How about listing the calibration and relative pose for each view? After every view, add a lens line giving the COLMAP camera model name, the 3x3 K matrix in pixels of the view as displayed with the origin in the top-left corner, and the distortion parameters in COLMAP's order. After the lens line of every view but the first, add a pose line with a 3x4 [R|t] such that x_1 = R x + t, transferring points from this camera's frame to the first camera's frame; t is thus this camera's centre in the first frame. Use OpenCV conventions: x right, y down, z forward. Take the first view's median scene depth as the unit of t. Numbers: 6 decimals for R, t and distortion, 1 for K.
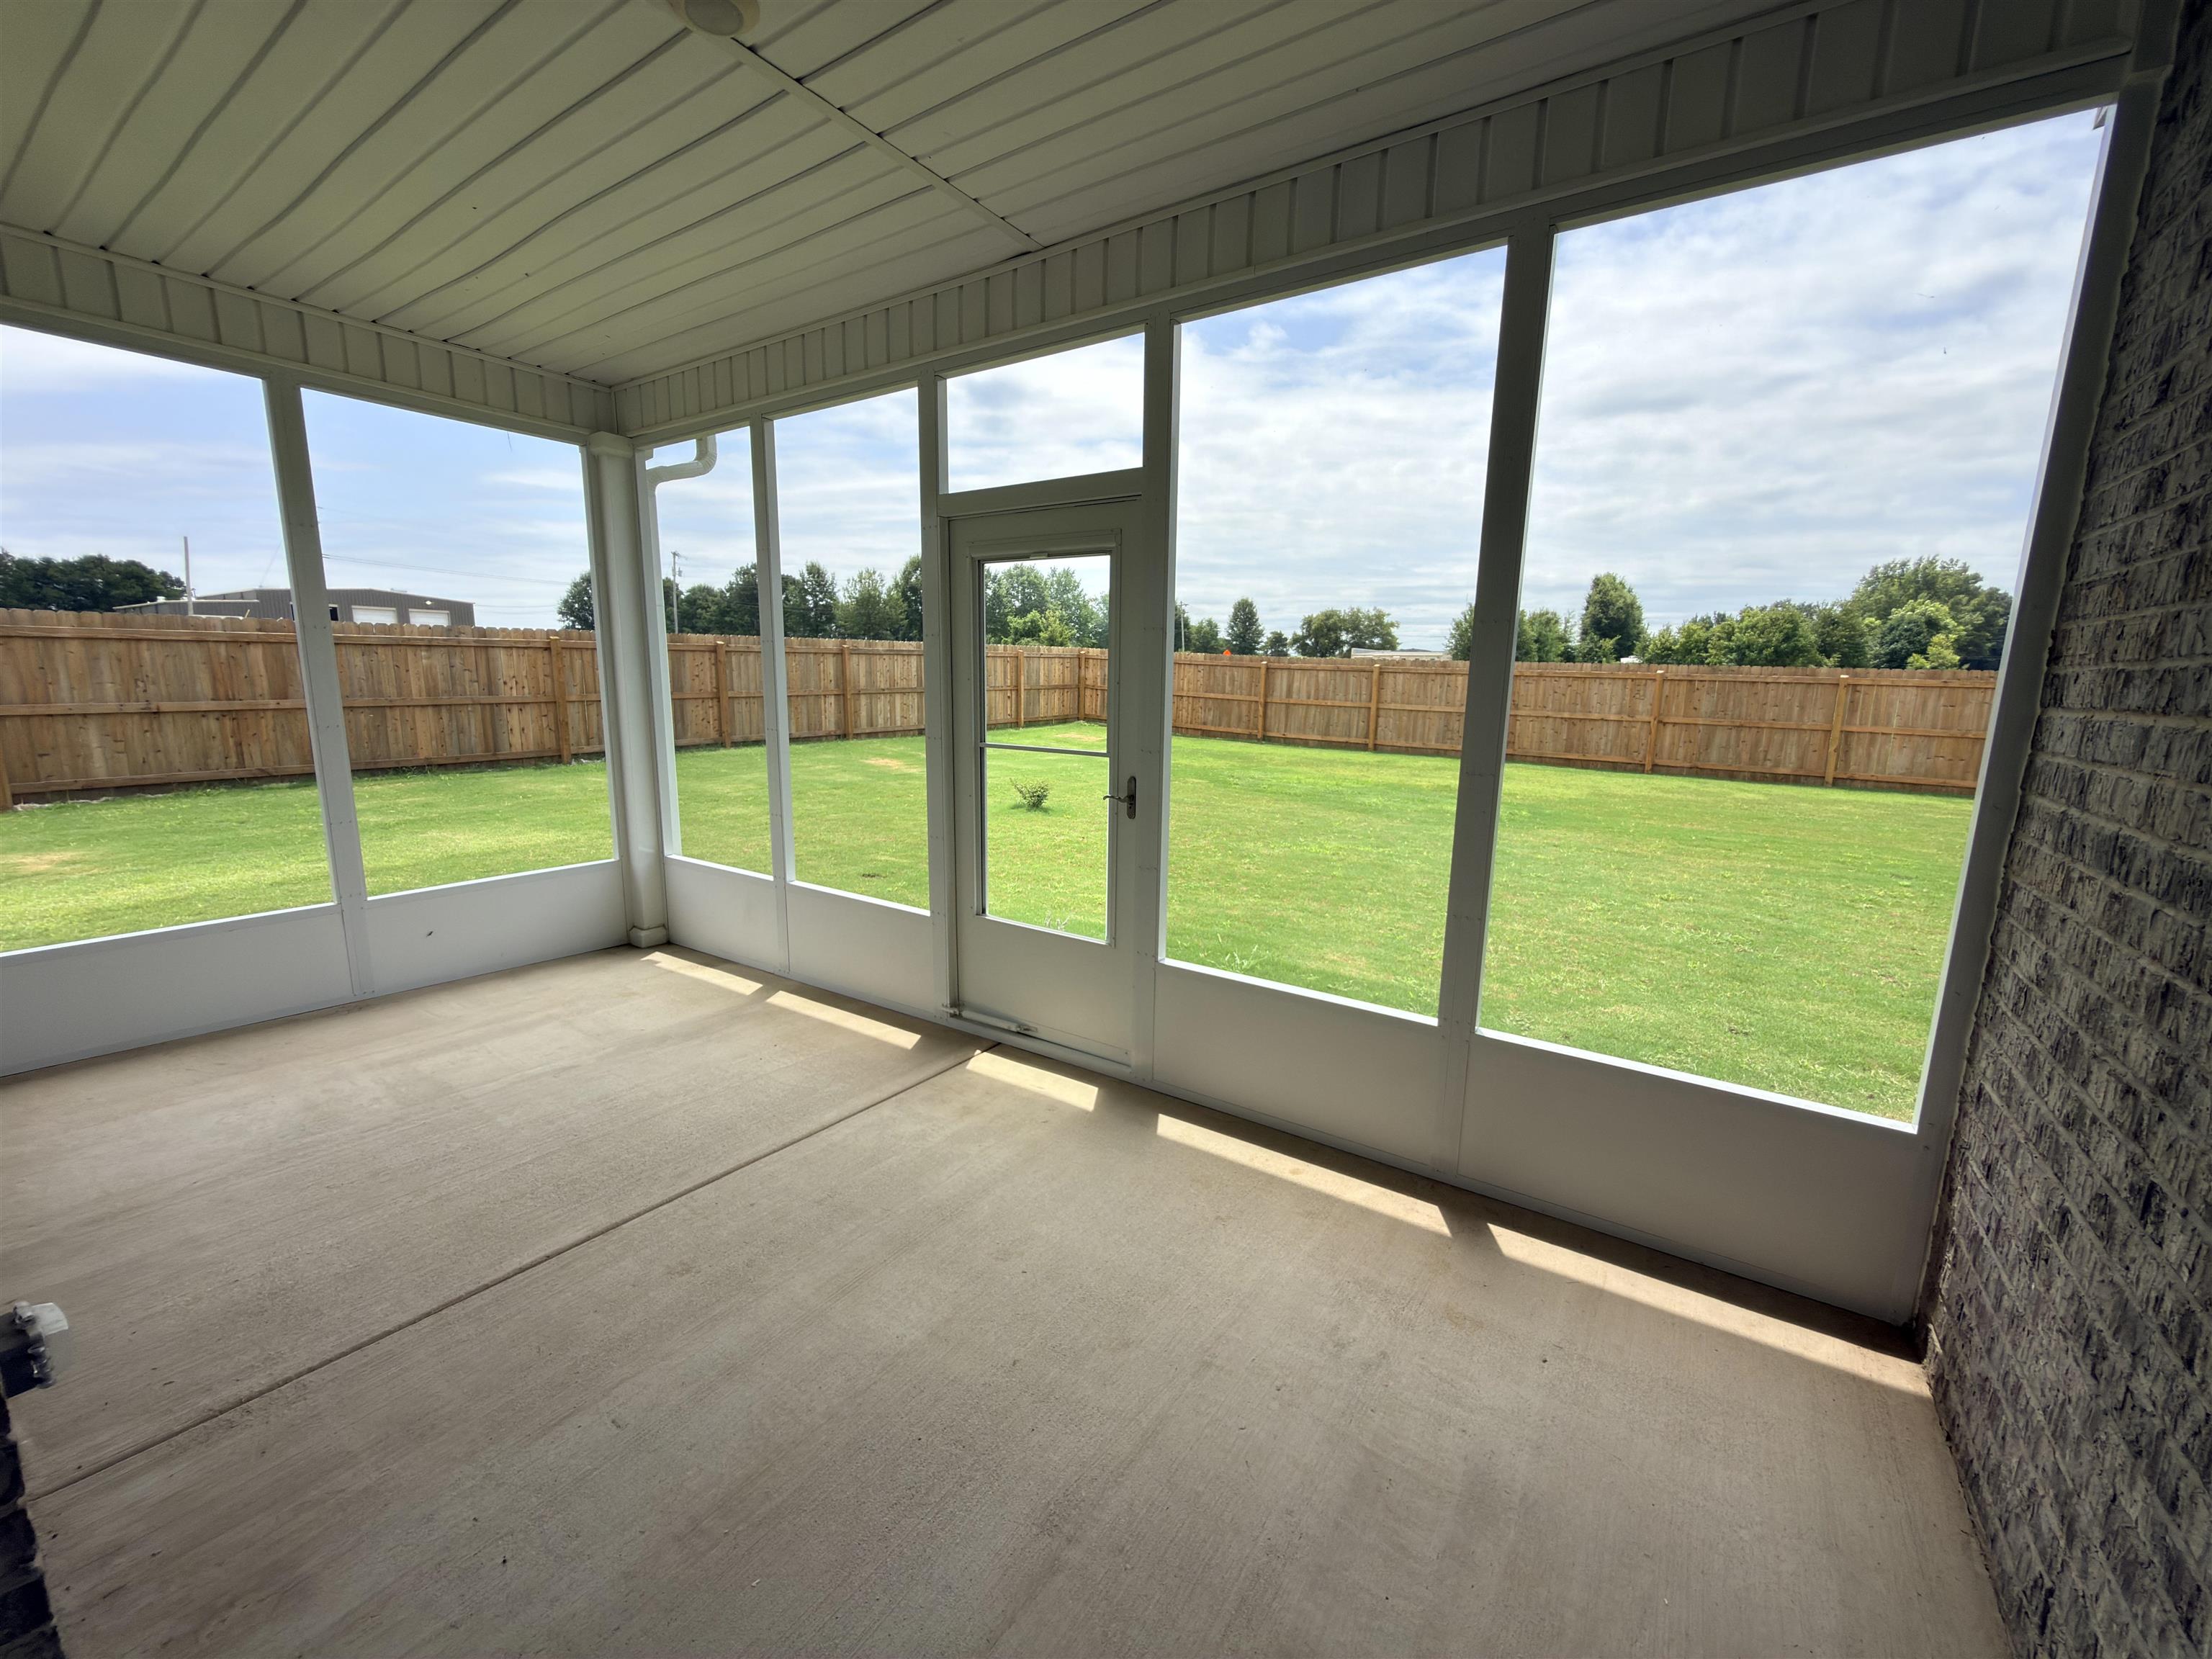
lens RADIAL K [[880.9, 0, 1106.0], [0, 880.9, 829.5], [0, 0, 1]] dist [-0.000803, 0.000060]
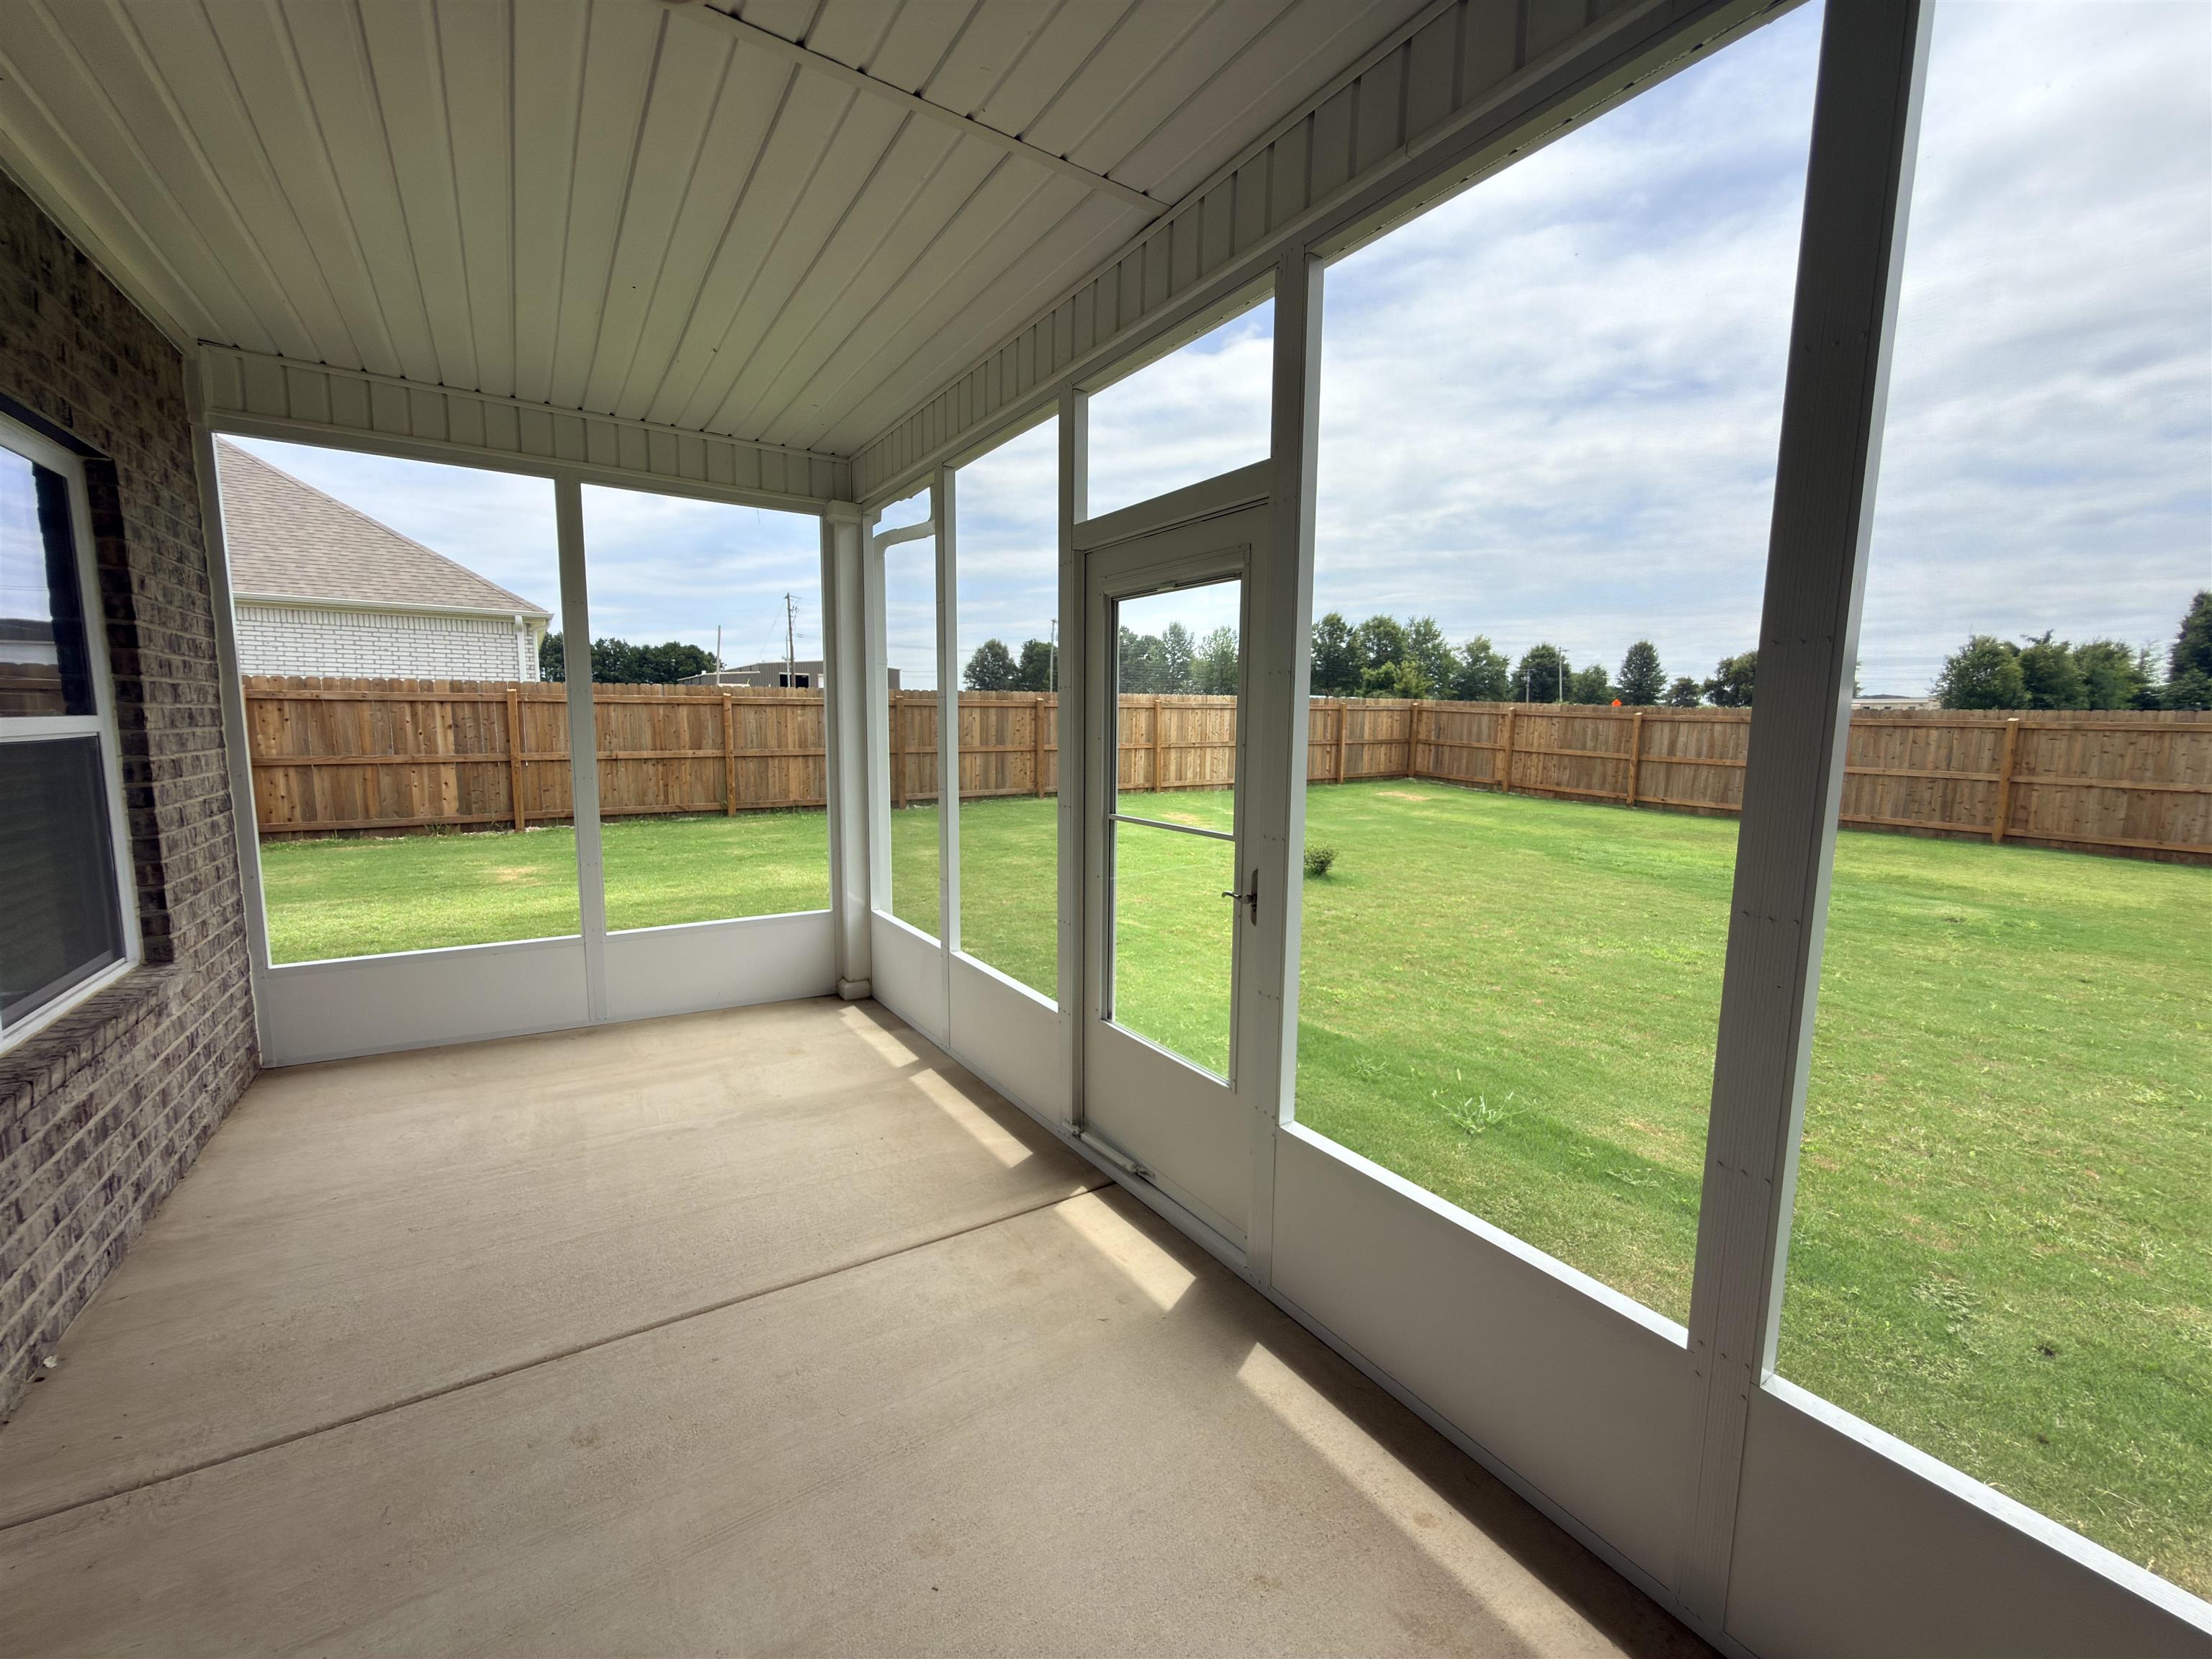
lens RADIAL K [[885.4, 0, 1106.2], [0, 885.4, 823.4], [0, 0, 1]] dist [0.000218, 0.000469]
pose [[0.926442, 0.038516, -0.374461, 0.119278], [-0.063371, 0.996513, -0.054285, -0.030345], [0.371064, 0.074022, 0.925652, 0.158818]]
